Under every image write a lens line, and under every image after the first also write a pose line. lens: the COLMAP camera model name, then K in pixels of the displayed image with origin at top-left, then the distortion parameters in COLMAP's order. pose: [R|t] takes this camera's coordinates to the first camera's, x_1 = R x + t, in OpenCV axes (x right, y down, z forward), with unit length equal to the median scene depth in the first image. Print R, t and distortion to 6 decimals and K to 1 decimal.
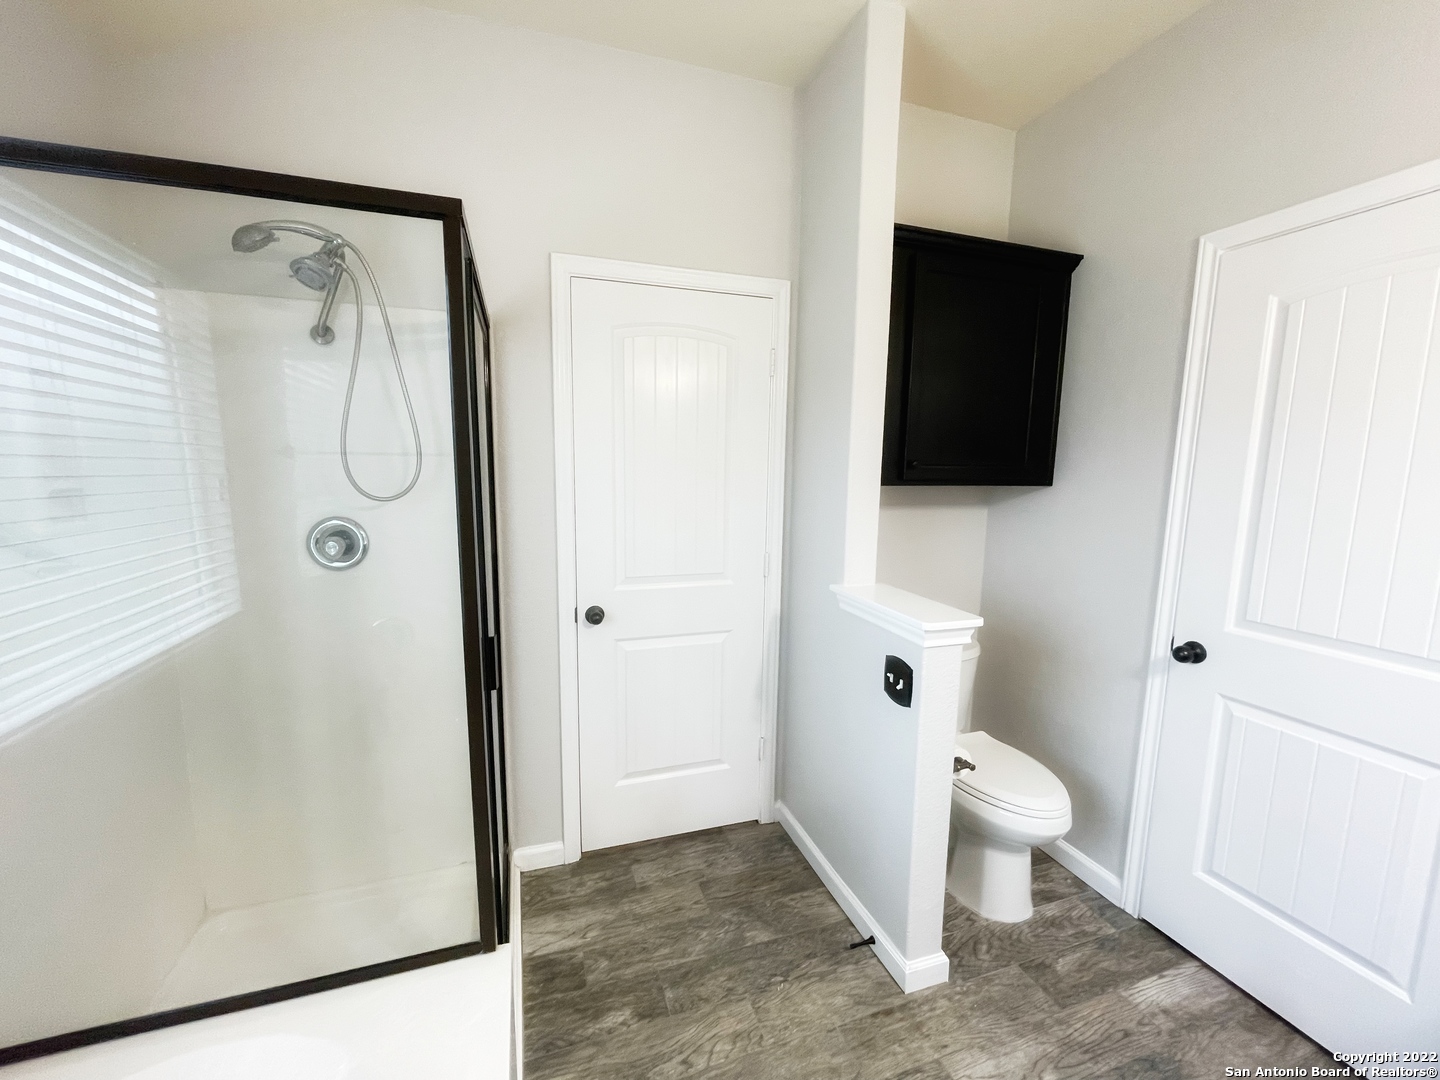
lens RADIAL K [[581.3, 0, 713.3], [0, 581.3, 545.0], [0, 0, 1]] dist [-0.006864, 0.001593]
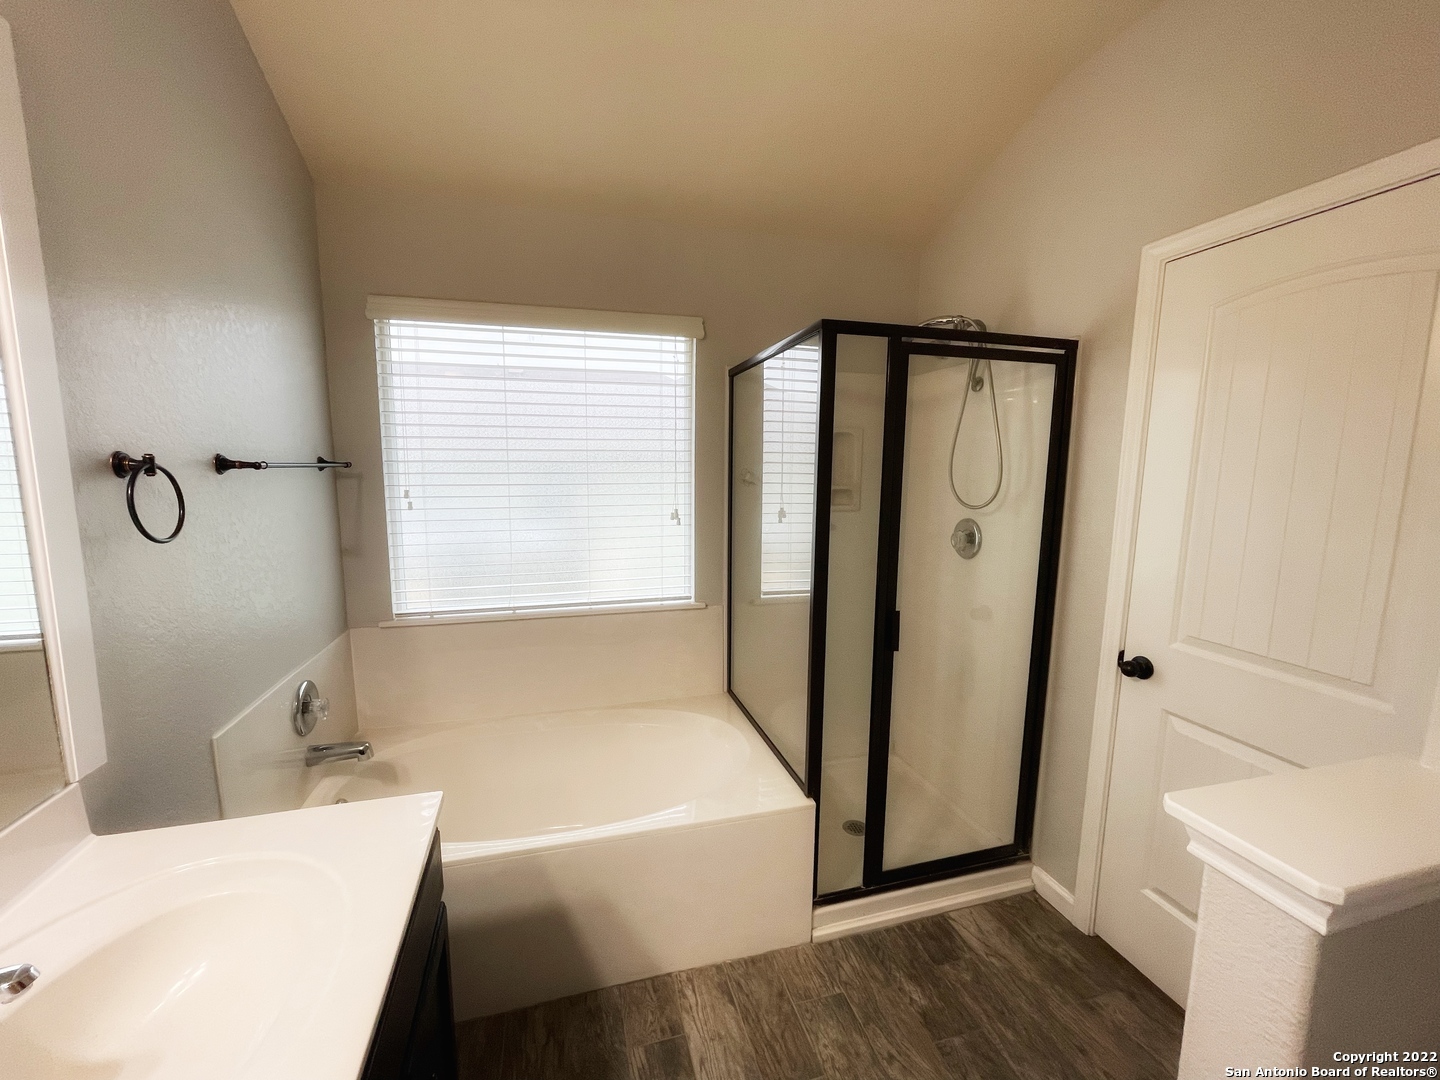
lens RADIAL K [[581.3, 0, 714.1], [0, 581.3, 541.1], [0, 0, 1]] dist [-0.006864, 0.001593]
pose [[-0.064593, 0.114336, -0.991340, 0.725407], [-0.135145, 0.983260, 0.122210, -0.085339], [0.988718, 0.141869, -0.048060, 0.485663]]
